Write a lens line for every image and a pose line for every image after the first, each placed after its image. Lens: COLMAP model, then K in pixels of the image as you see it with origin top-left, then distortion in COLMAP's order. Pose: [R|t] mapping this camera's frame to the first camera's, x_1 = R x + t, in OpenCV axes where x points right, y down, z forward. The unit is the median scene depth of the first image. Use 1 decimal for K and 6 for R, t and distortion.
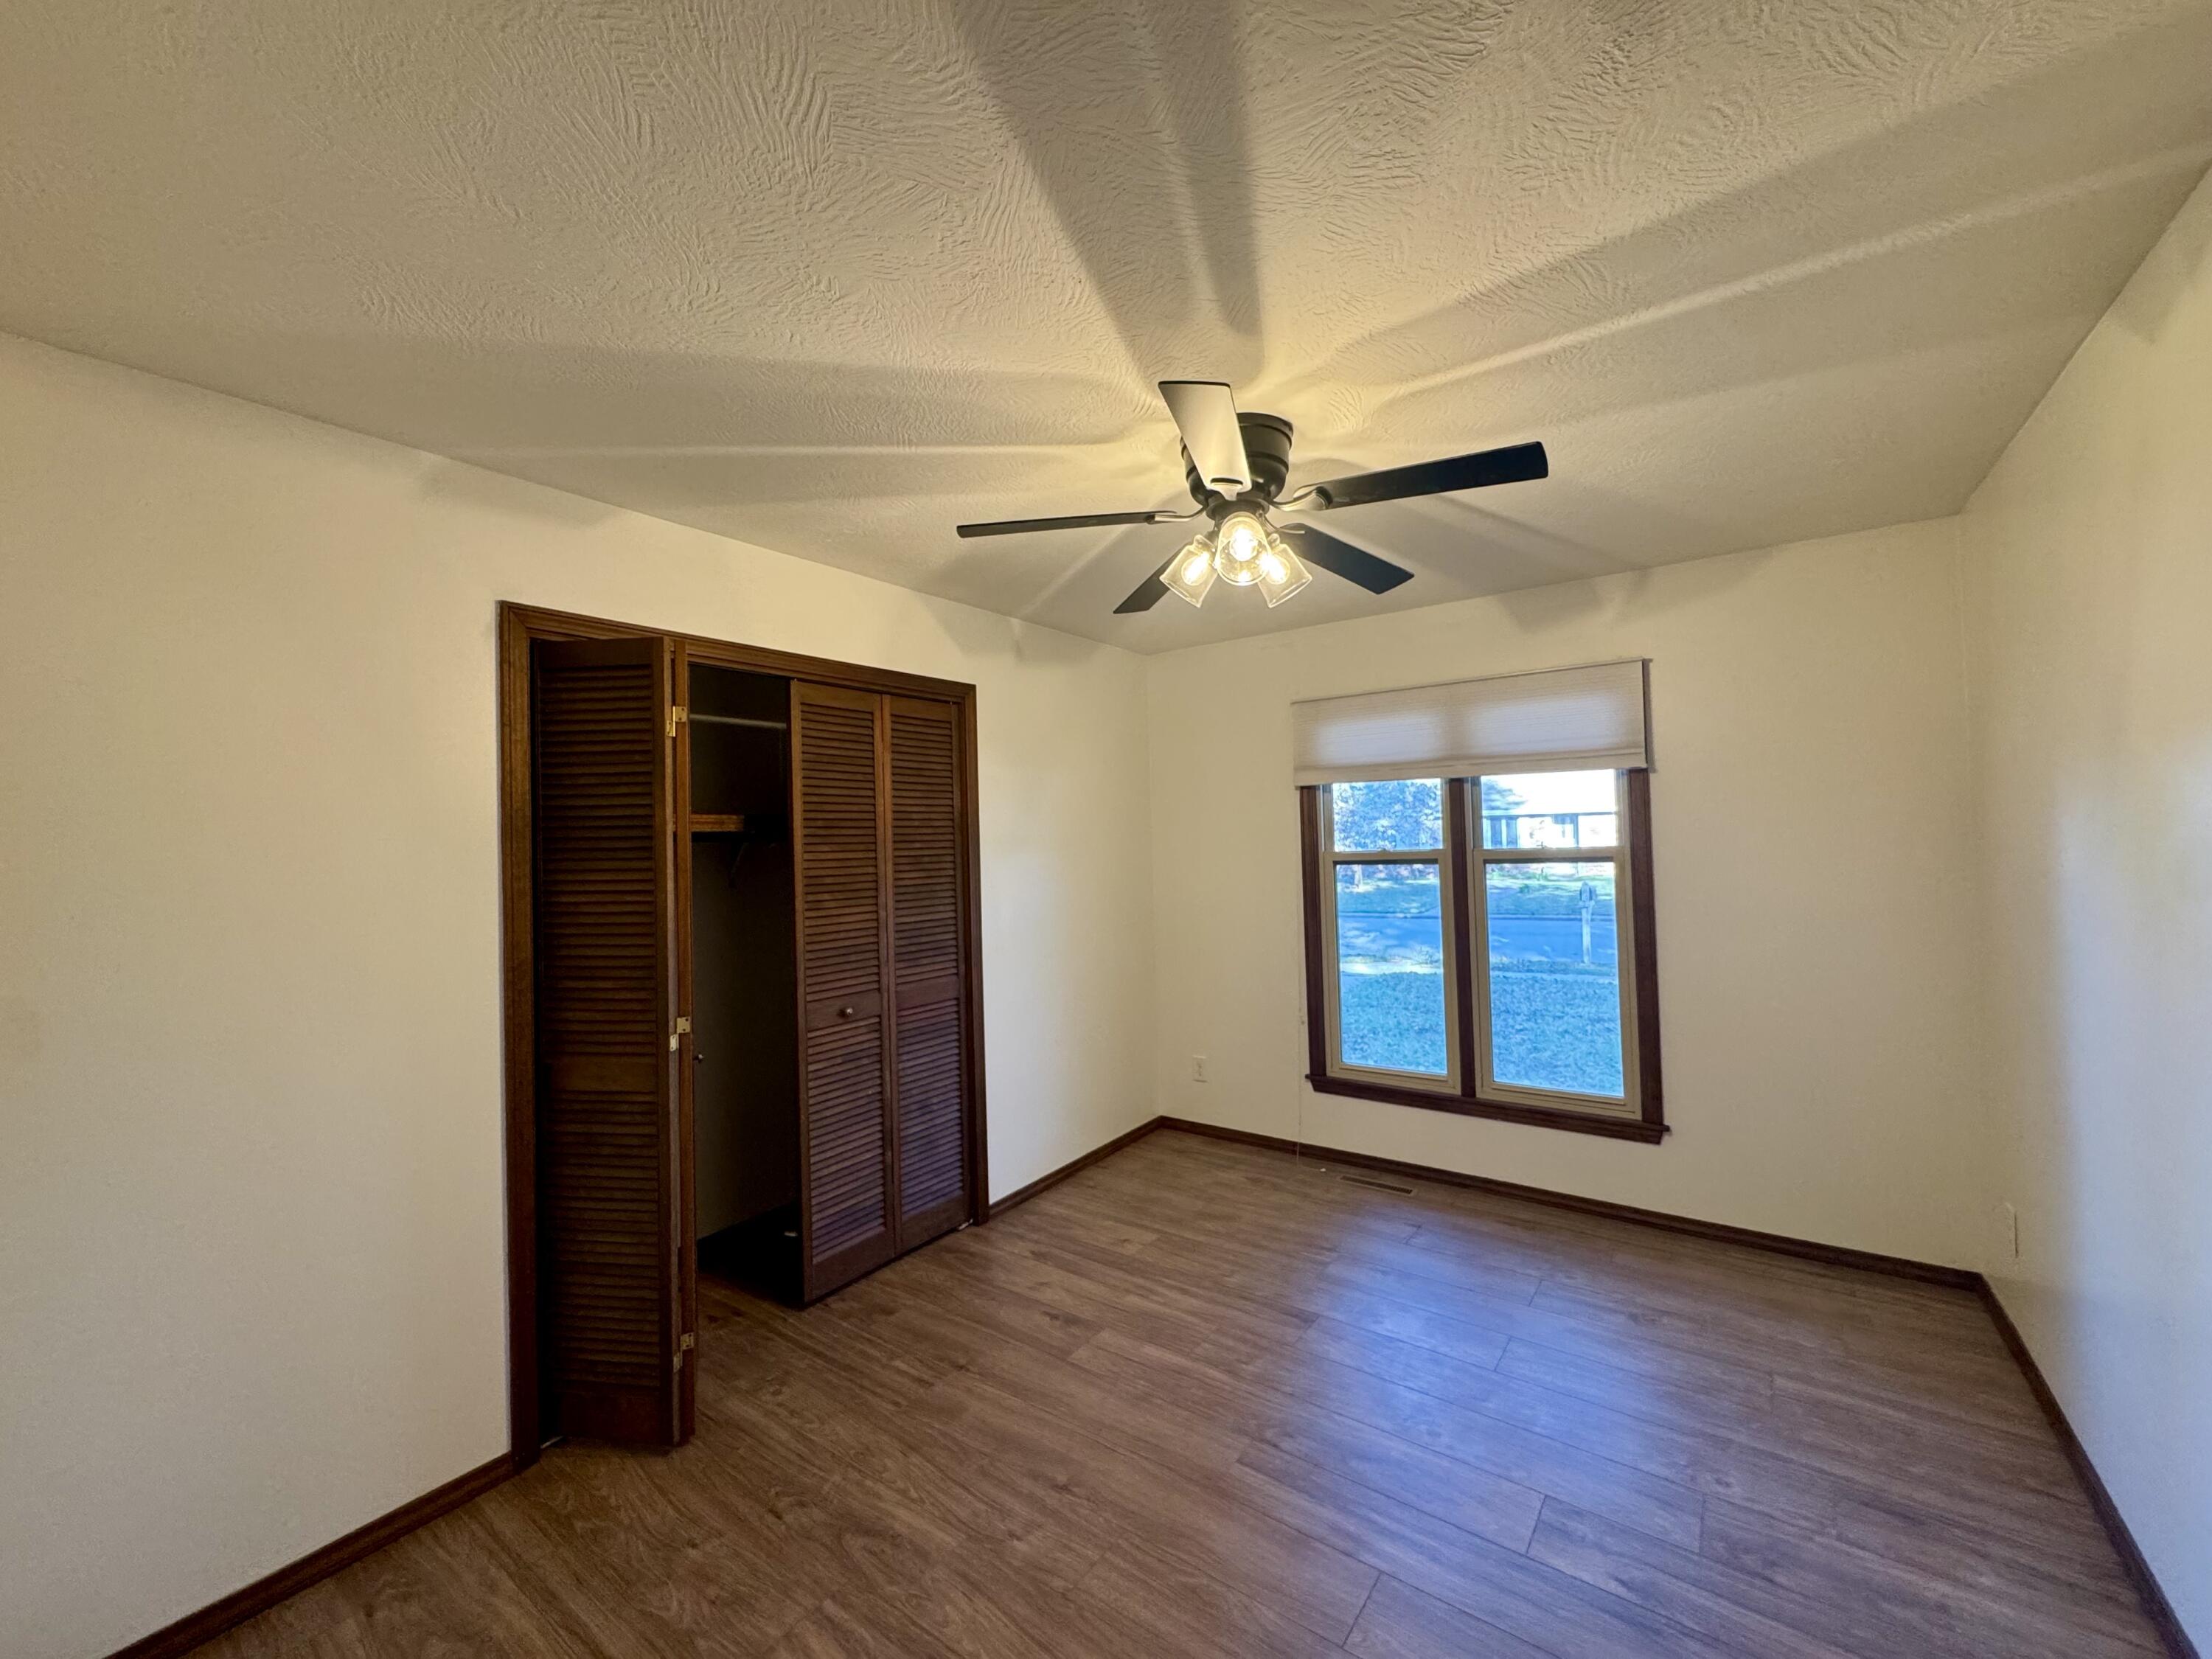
lens RADIAL K [[877.9, 0, 1101.2], [0, 877.9, 829.0], [0, 0, 1]] dist [-0.000806, -0.000119]
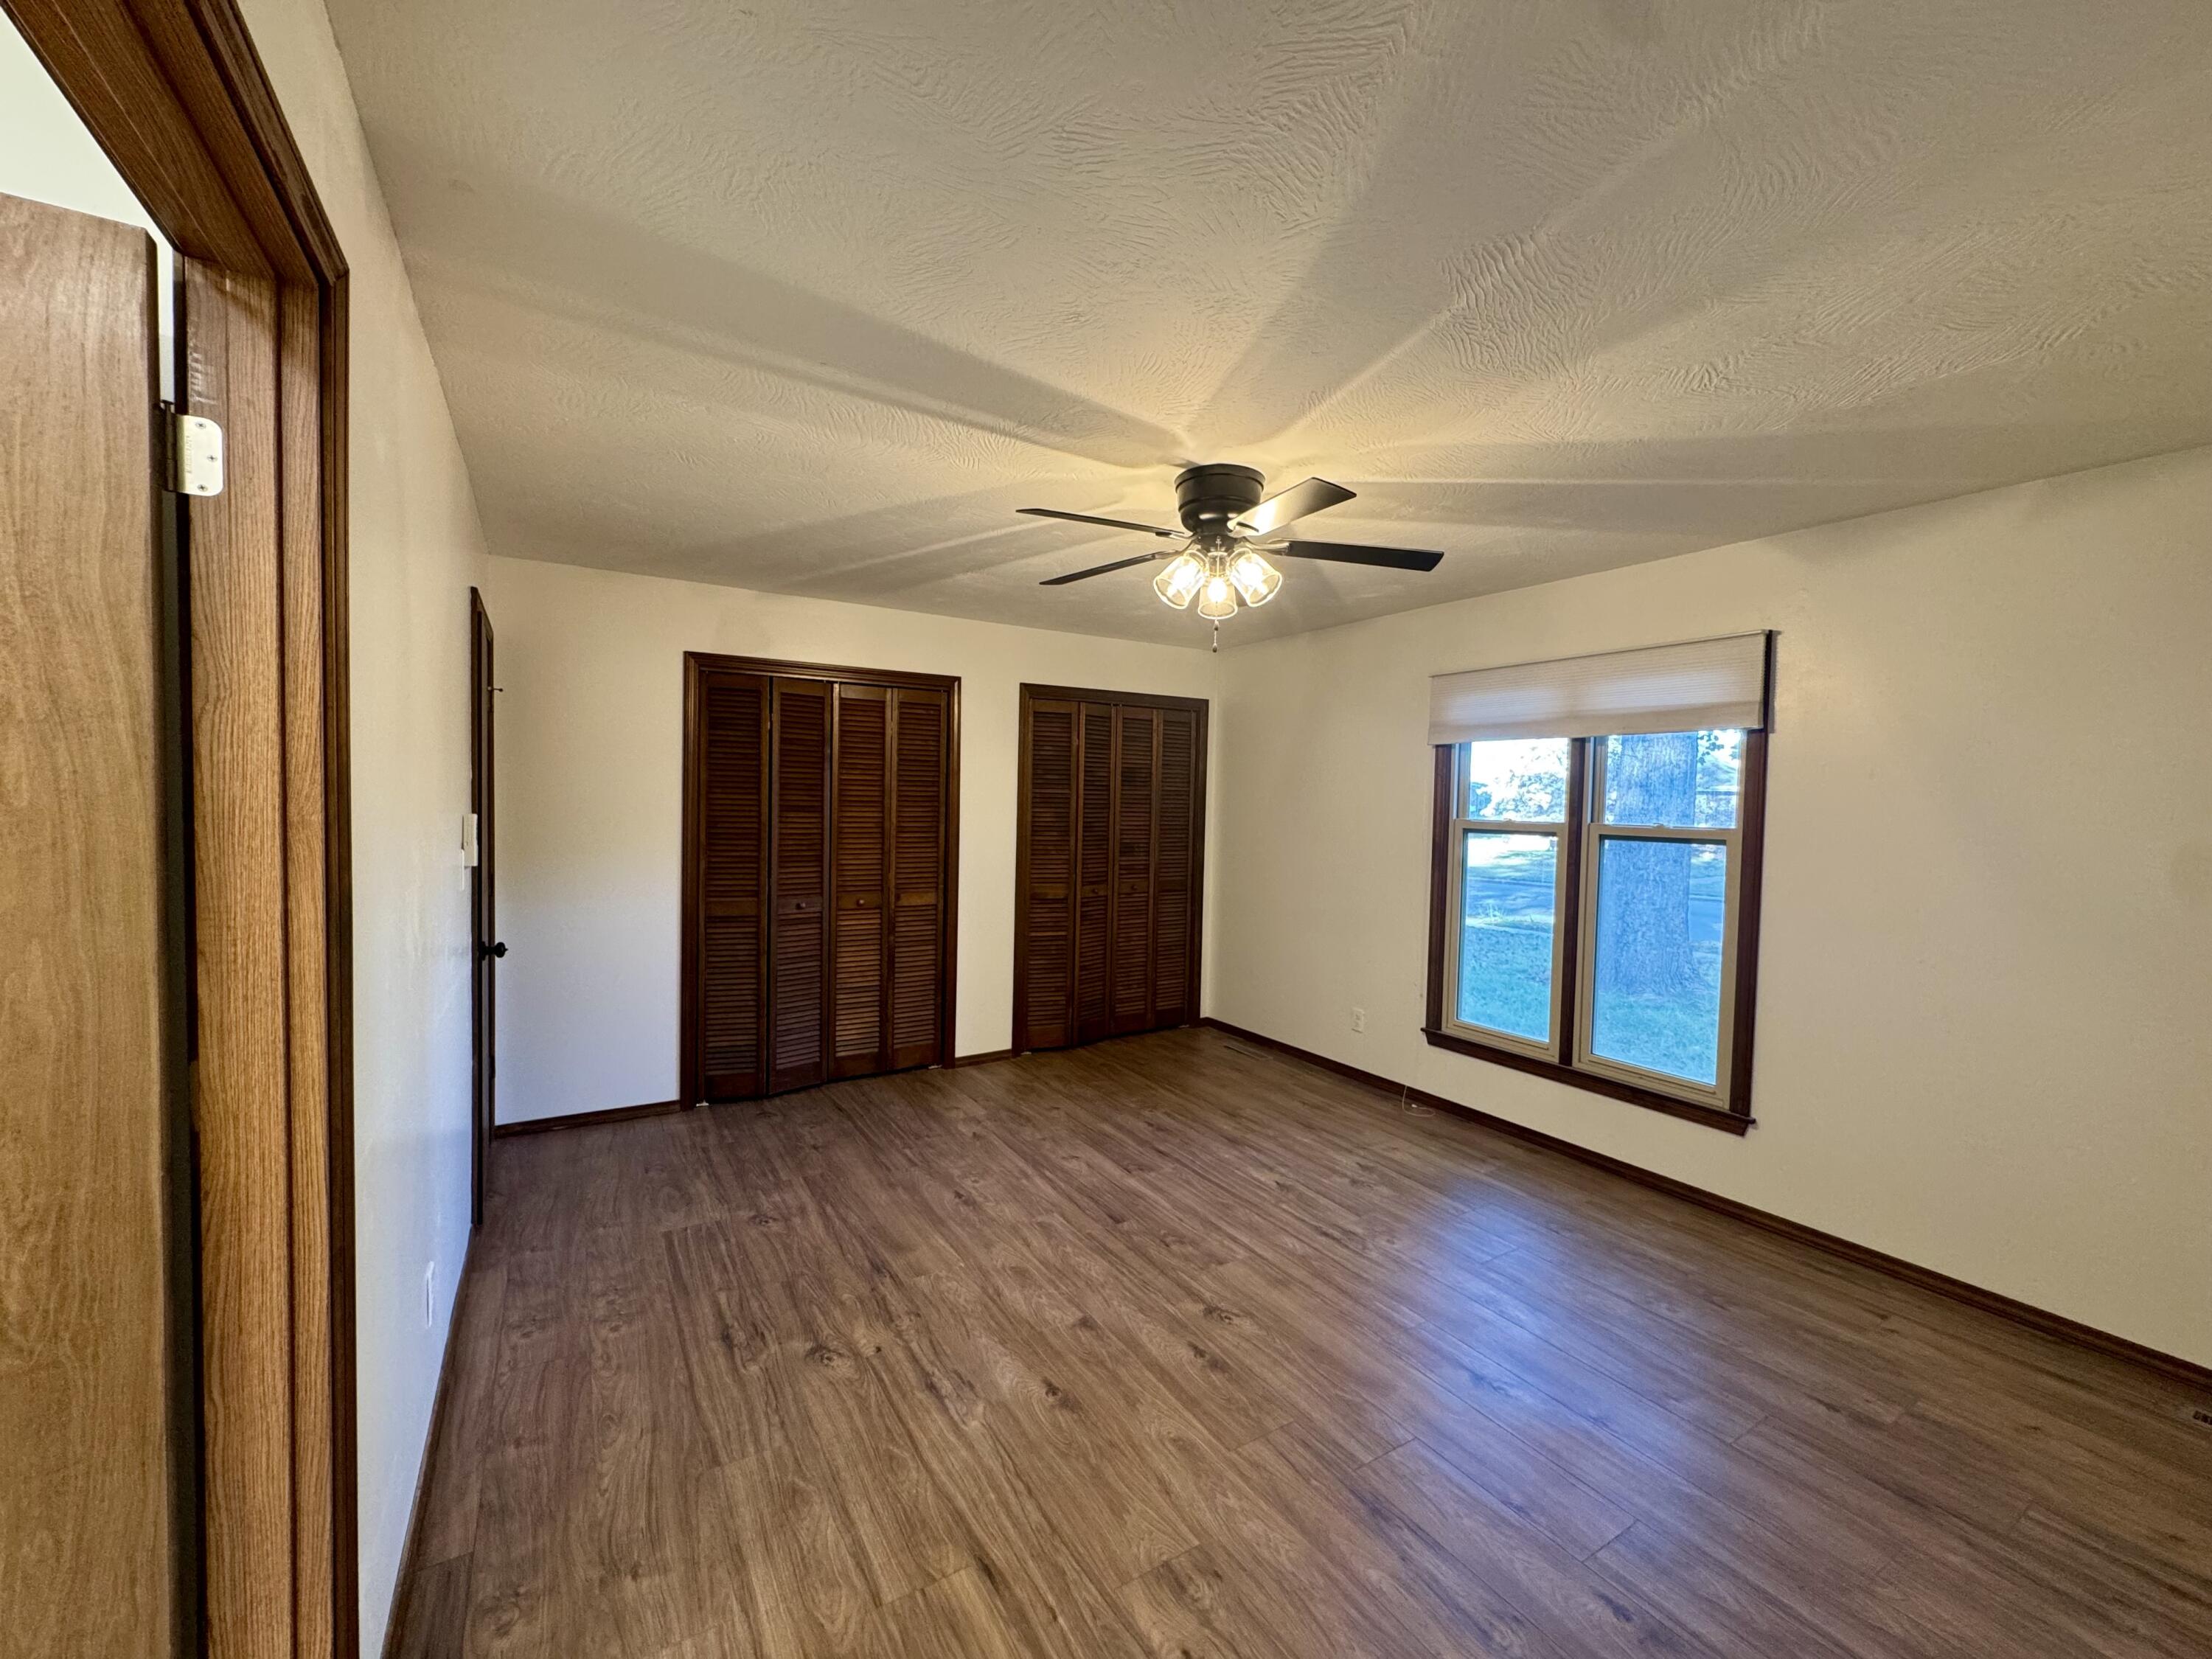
lens RADIAL K [[877.9, 0, 1101.1], [0, 877.9, 831.6], [0, 0, 1]] dist [-0.000806, -0.000119]
pose [[0.932777, 0.063429, -0.354829, 0.261727], [-0.043637, 0.997026, 0.063515, -0.007480], [0.357803, -0.043762, 0.932771, -0.131953]]
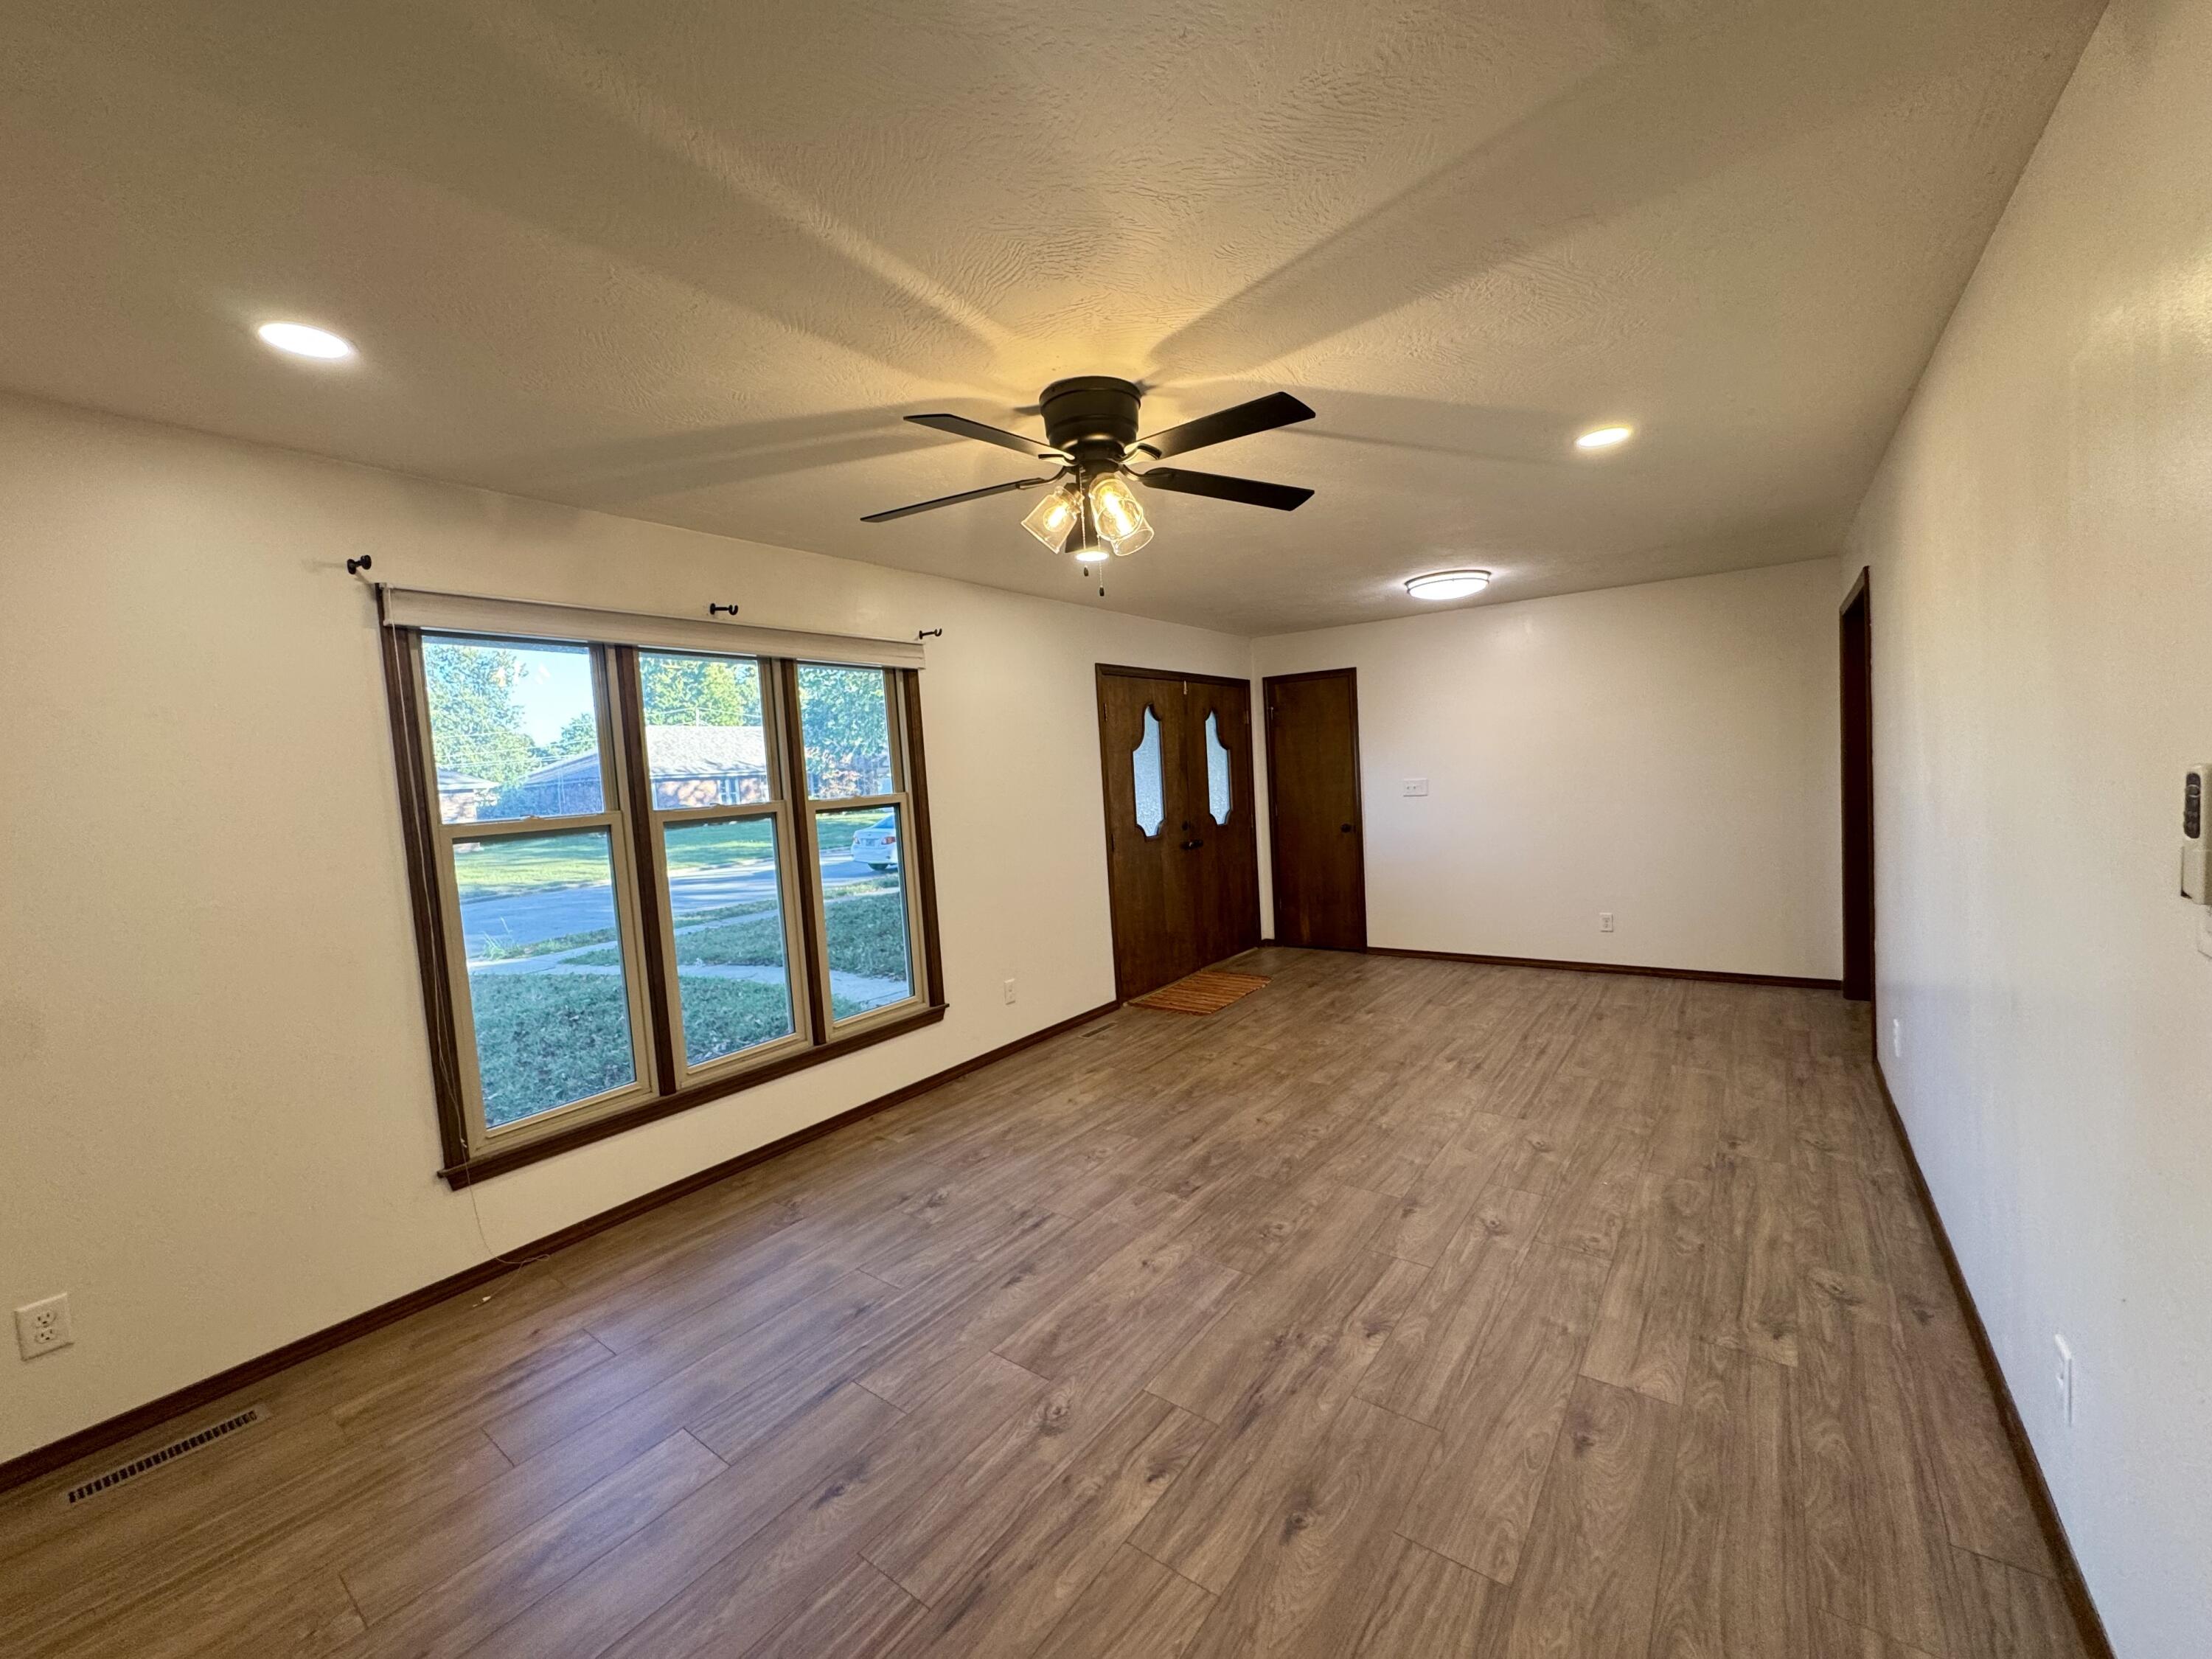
lens RADIAL K [[877.9, 0, 1106.9], [0, 877.9, 832.7], [0, 0, 1]] dist [-0.000806, -0.000119]
pose [[-0.011428, -0.002285, 0.999932, -0.600767], [0.078380, 0.996919, 0.003174, 0.085052], [-0.996858, 0.078411, -0.011214, 0.667529]]
